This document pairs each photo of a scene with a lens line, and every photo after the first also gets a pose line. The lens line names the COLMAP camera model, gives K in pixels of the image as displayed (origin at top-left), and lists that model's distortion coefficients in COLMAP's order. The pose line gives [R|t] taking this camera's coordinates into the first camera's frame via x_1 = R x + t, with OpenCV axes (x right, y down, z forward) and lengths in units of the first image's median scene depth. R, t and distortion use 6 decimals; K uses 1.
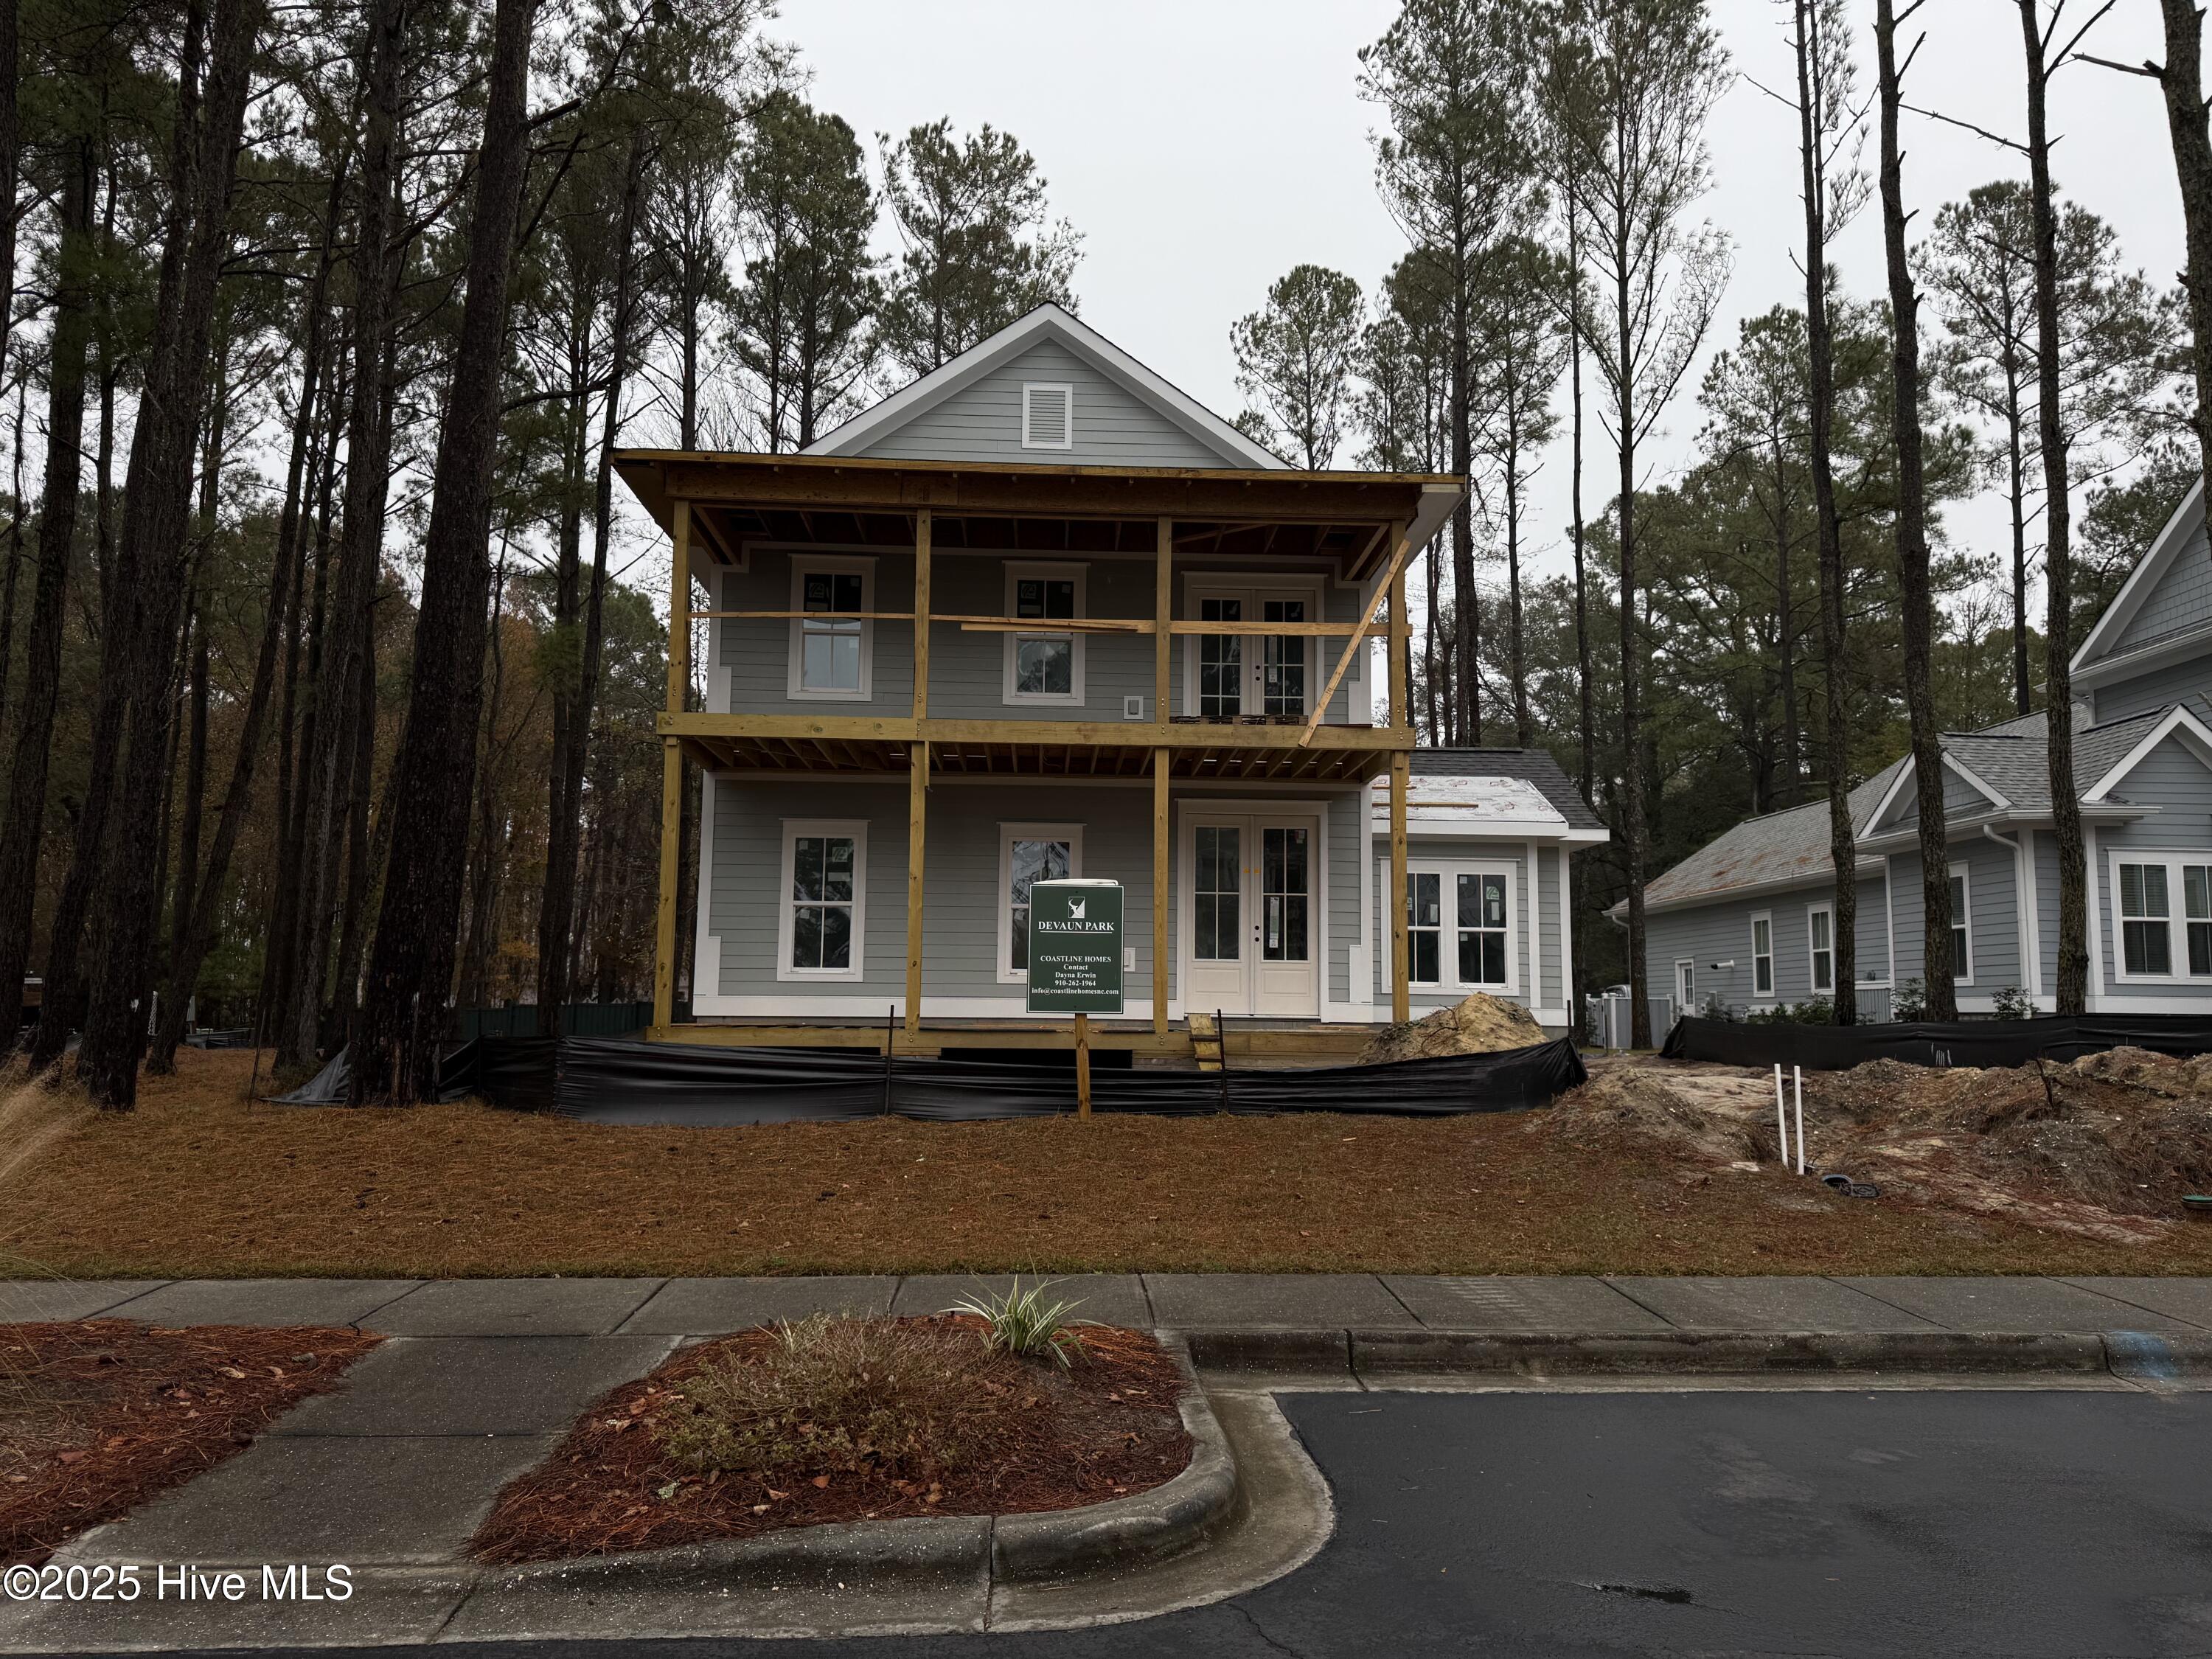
lens RADIAL K [[1589.0, 0, 1116.4], [0, 1589.0, 854.2], [0, 0, 1]] dist [0.042136, -0.054165]
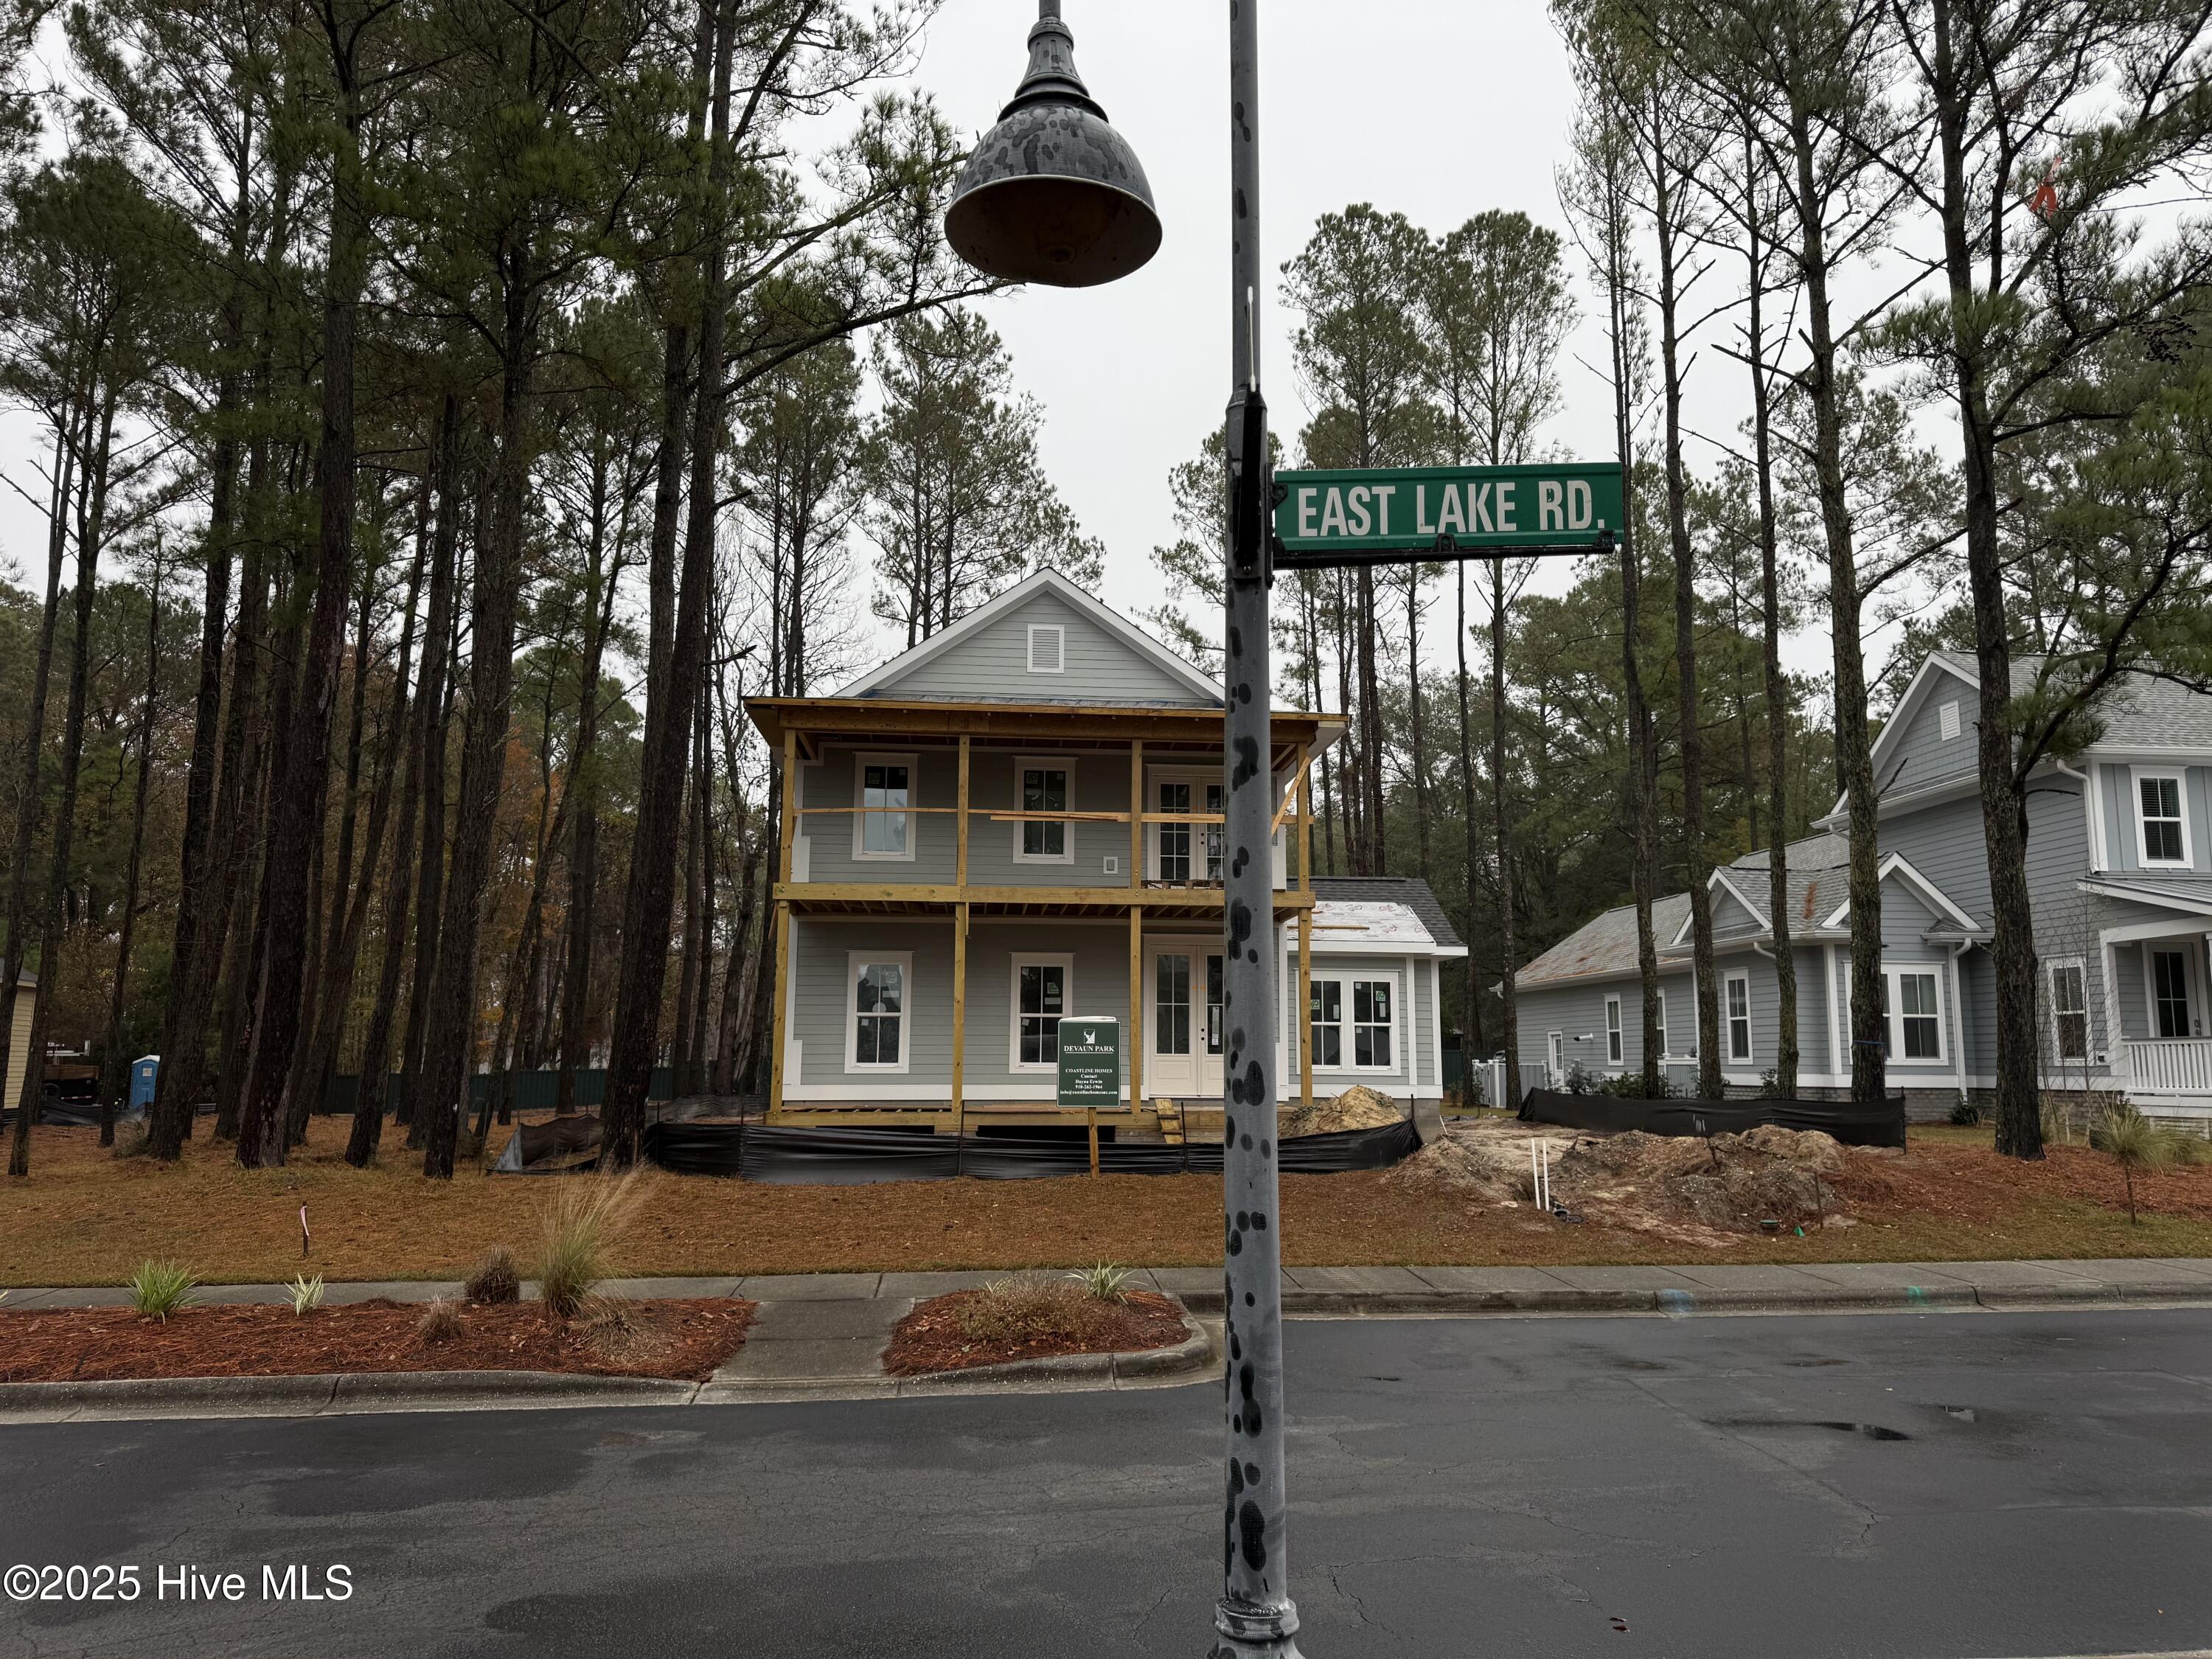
lens RADIAL K [[1589.0, 0, 1119.3], [0, 1589.0, 839.5], [0, 0, 1]] dist [0.042136, -0.054165]
pose [[0.998939, 0.001869, 0.046024, -0.037155], [-0.000121, 0.999279, -0.037955, -0.054263], [-0.046062, 0.037910, 0.998219, -0.293346]]
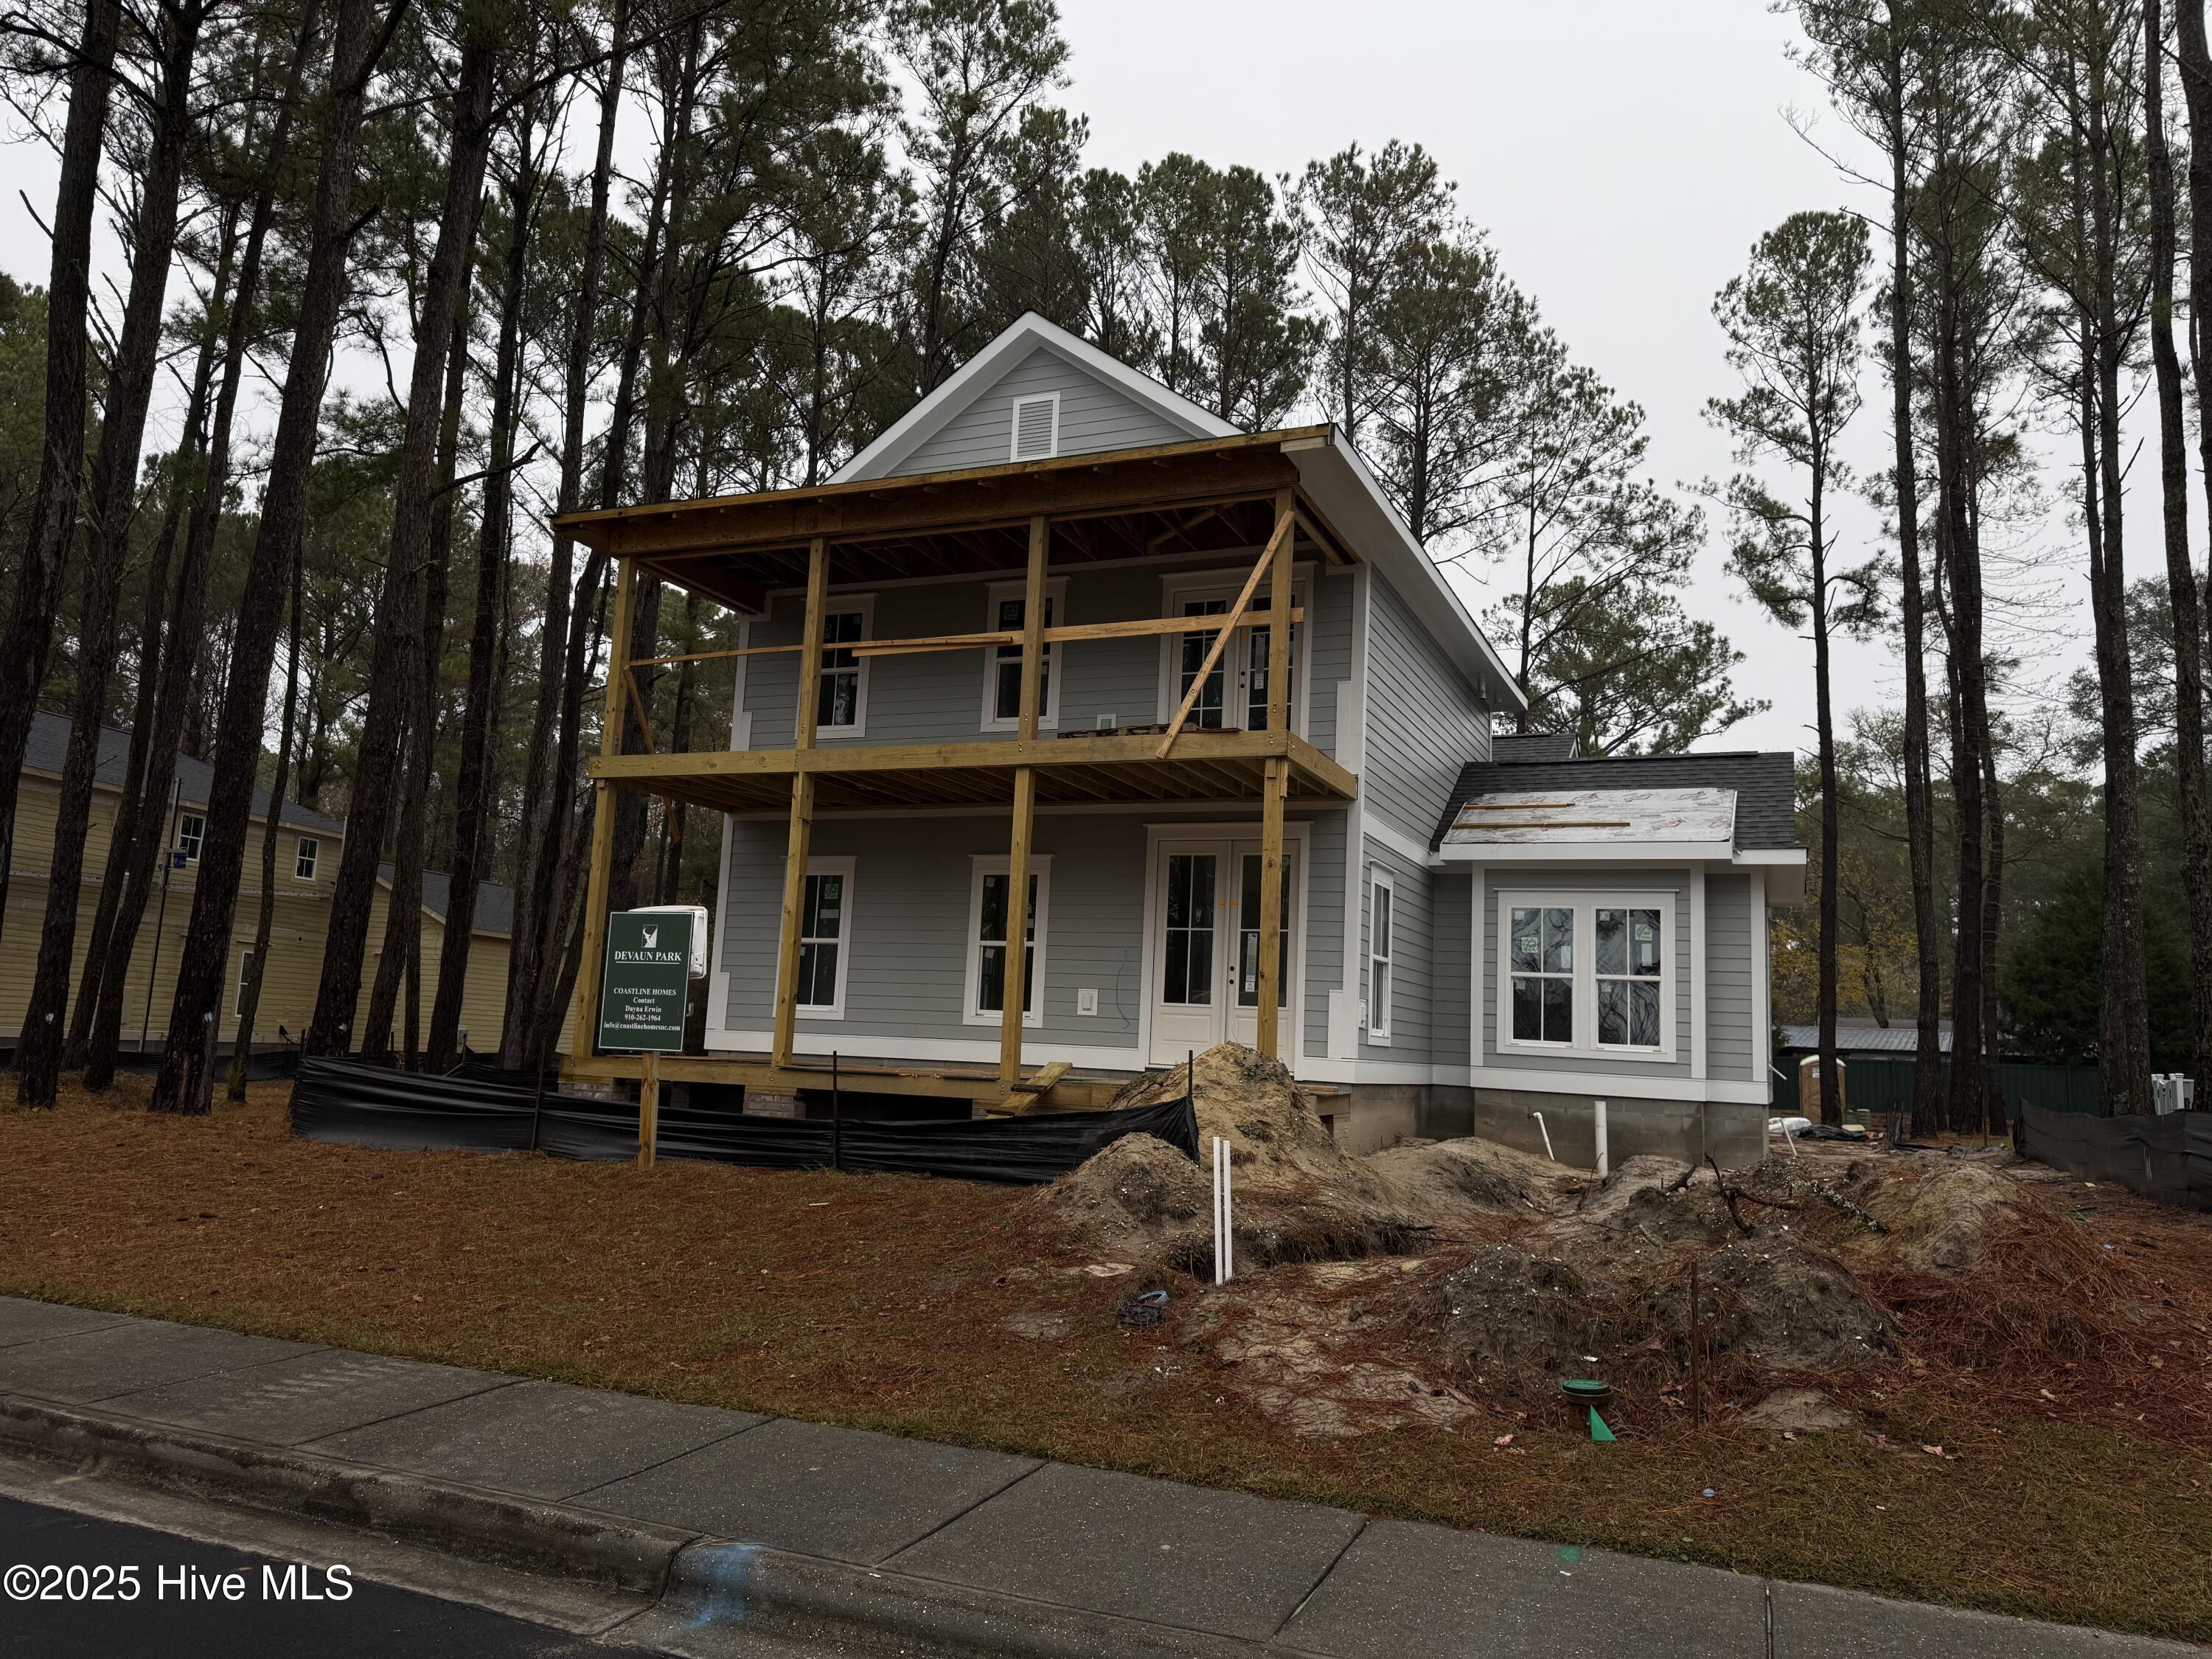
lens RADIAL K [[1589.0, 0, 1093.8], [0, 1589.0, 819.9], [0, 0, 1]] dist [0.042136, -0.054165]
pose [[0.890488, -0.033331, -0.453785, 0.357335], [0.008512, 0.998359, -0.056626, 0.011332], [0.454928, 0.046562, 0.889310, 0.156448]]
